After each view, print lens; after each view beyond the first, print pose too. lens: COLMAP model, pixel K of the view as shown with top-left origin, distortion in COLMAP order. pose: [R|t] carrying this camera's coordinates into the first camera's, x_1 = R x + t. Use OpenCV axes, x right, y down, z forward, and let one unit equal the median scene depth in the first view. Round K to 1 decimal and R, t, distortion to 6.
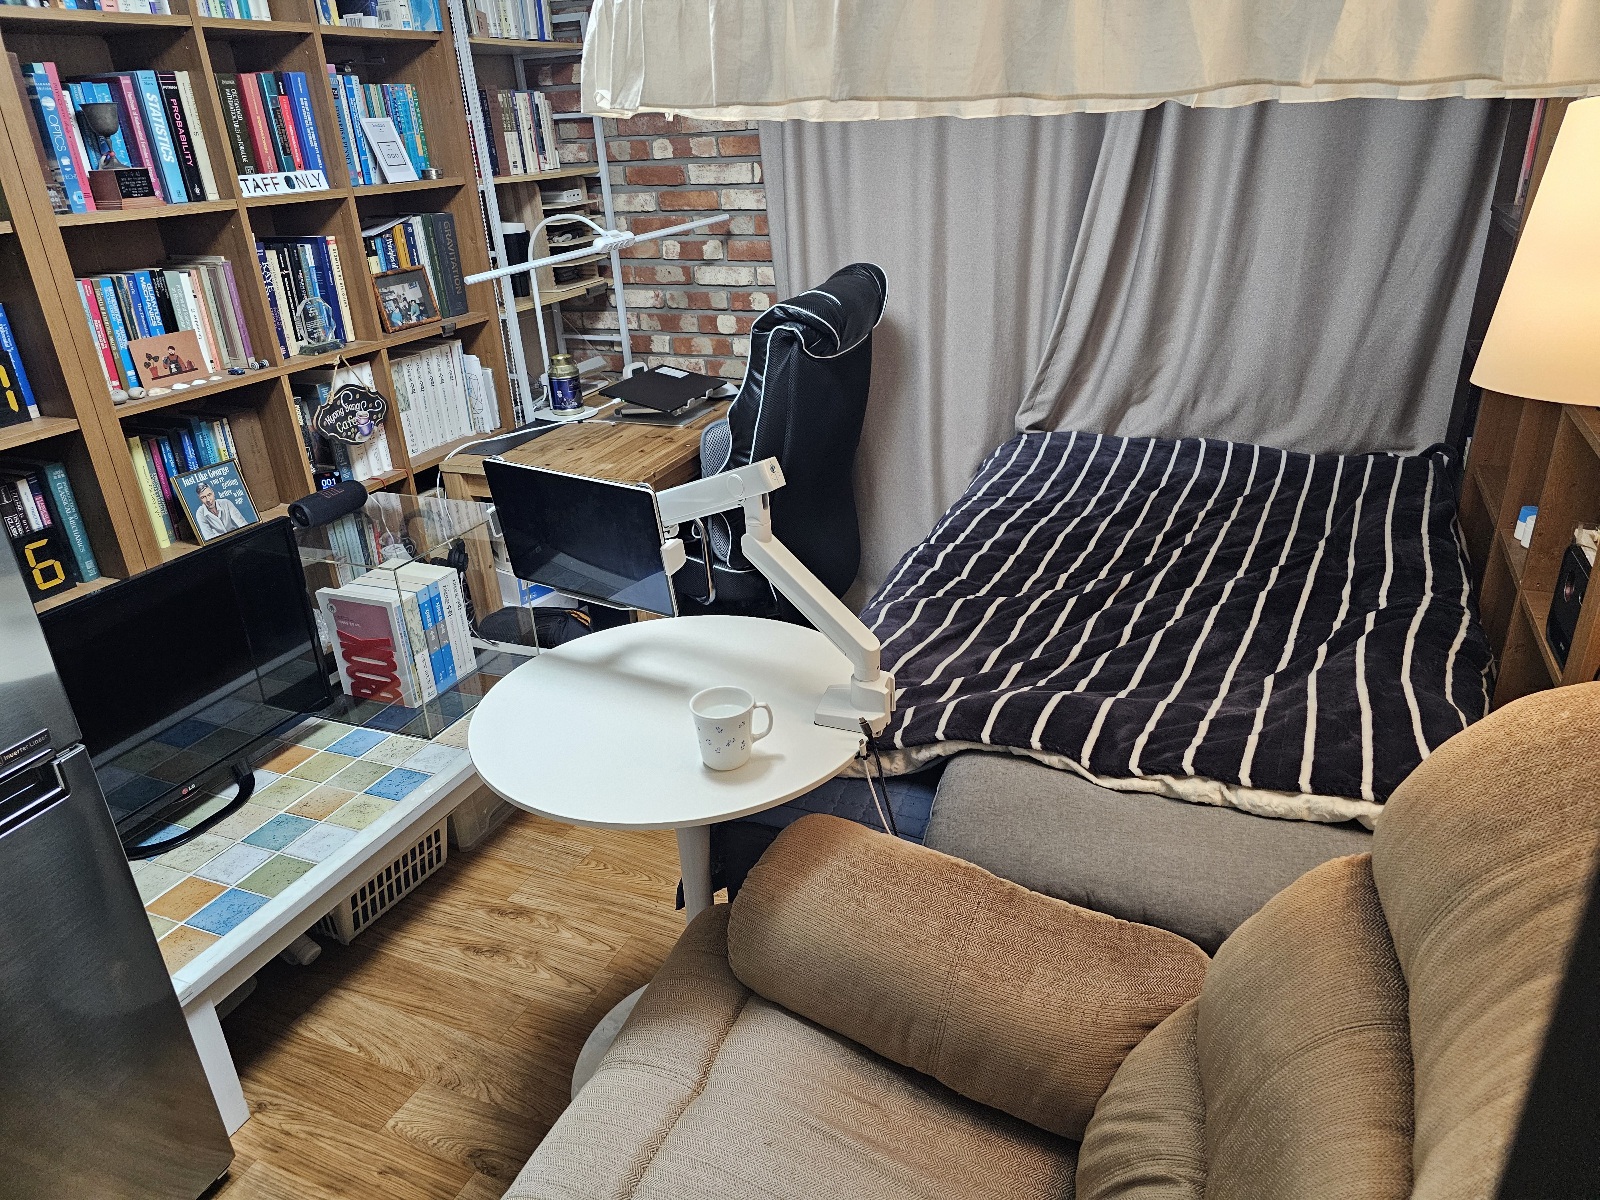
lens RADIAL K [[1061.9, 0, 812.9], [0, 1061.9, 604.0], [0, 0, 1]] dist [0.047176, -0.044772]
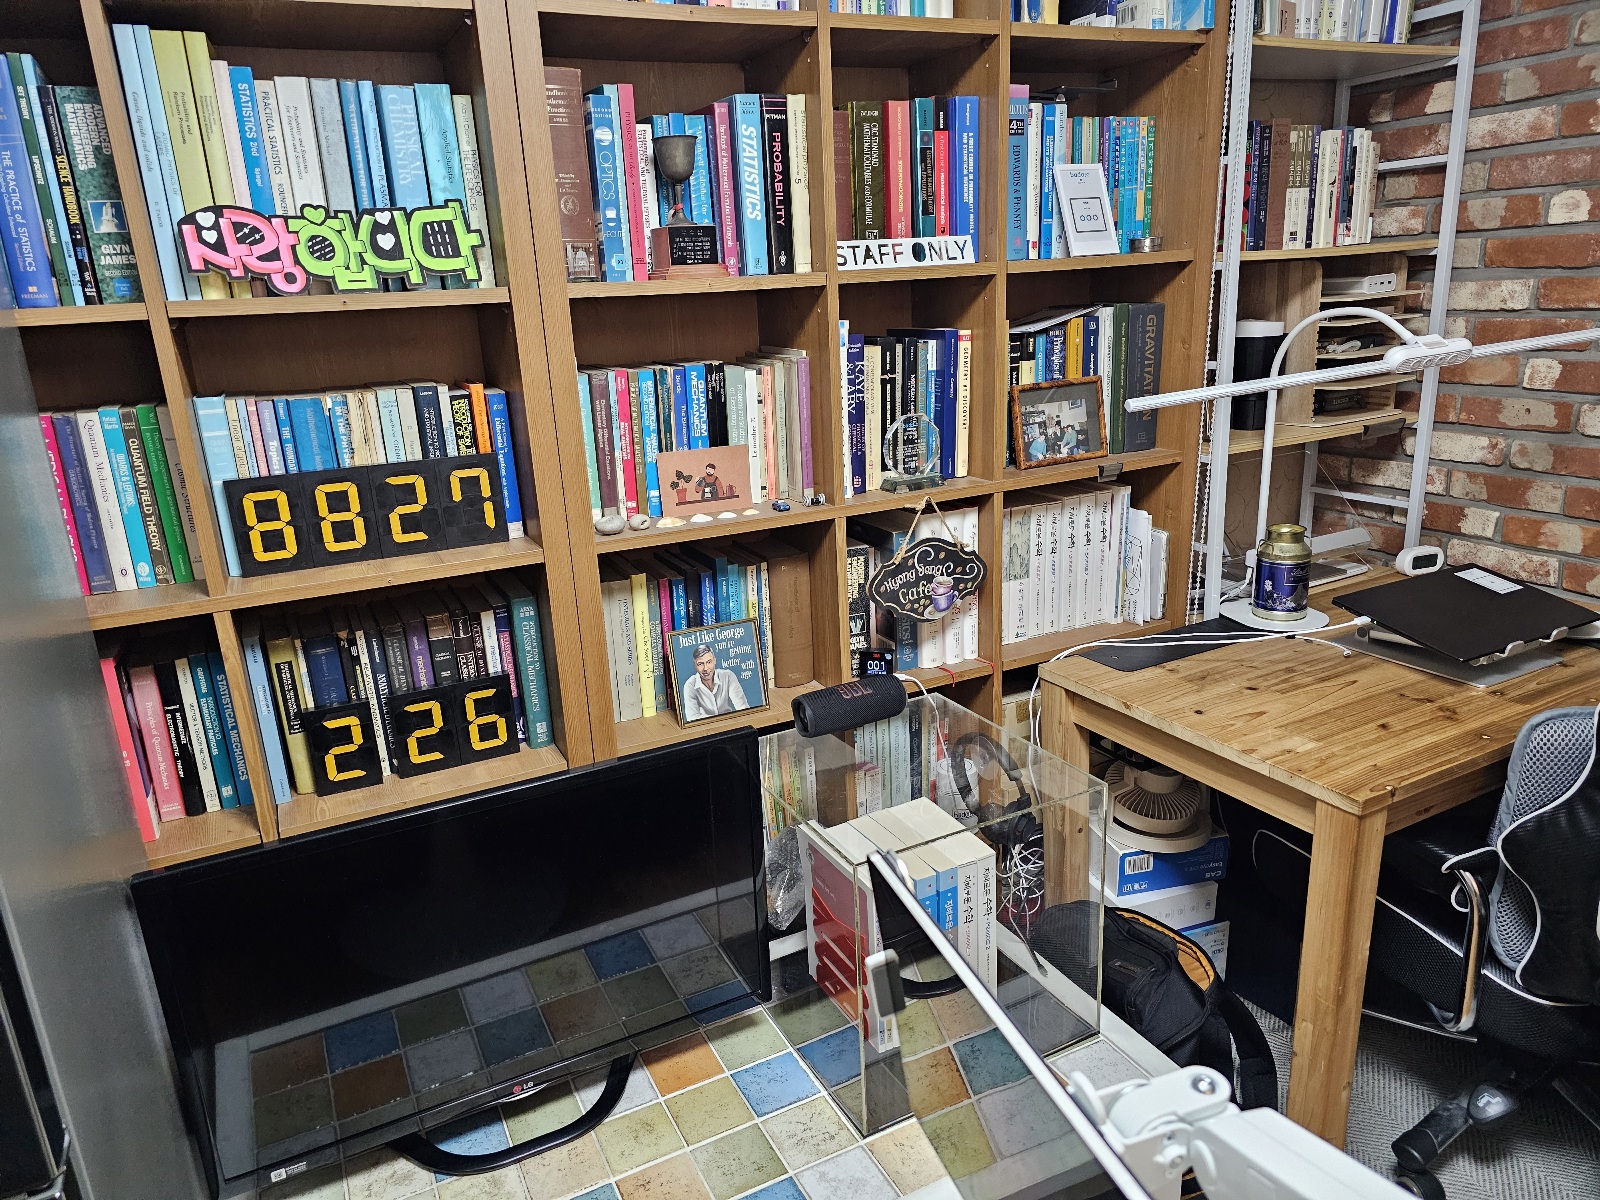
lens RADIAL K [[1061.9, 0, 782.9], [0, 1061.9, 618.7], [0, 0, 1]] dist [0.047176, -0.044772]
pose [[0.750326, 0.202109, -0.629415, -0.066623], [-0.253364, 0.967333, 0.008582, -0.144347], [0.610589, 0.153032, 0.777022, 0.440528]]
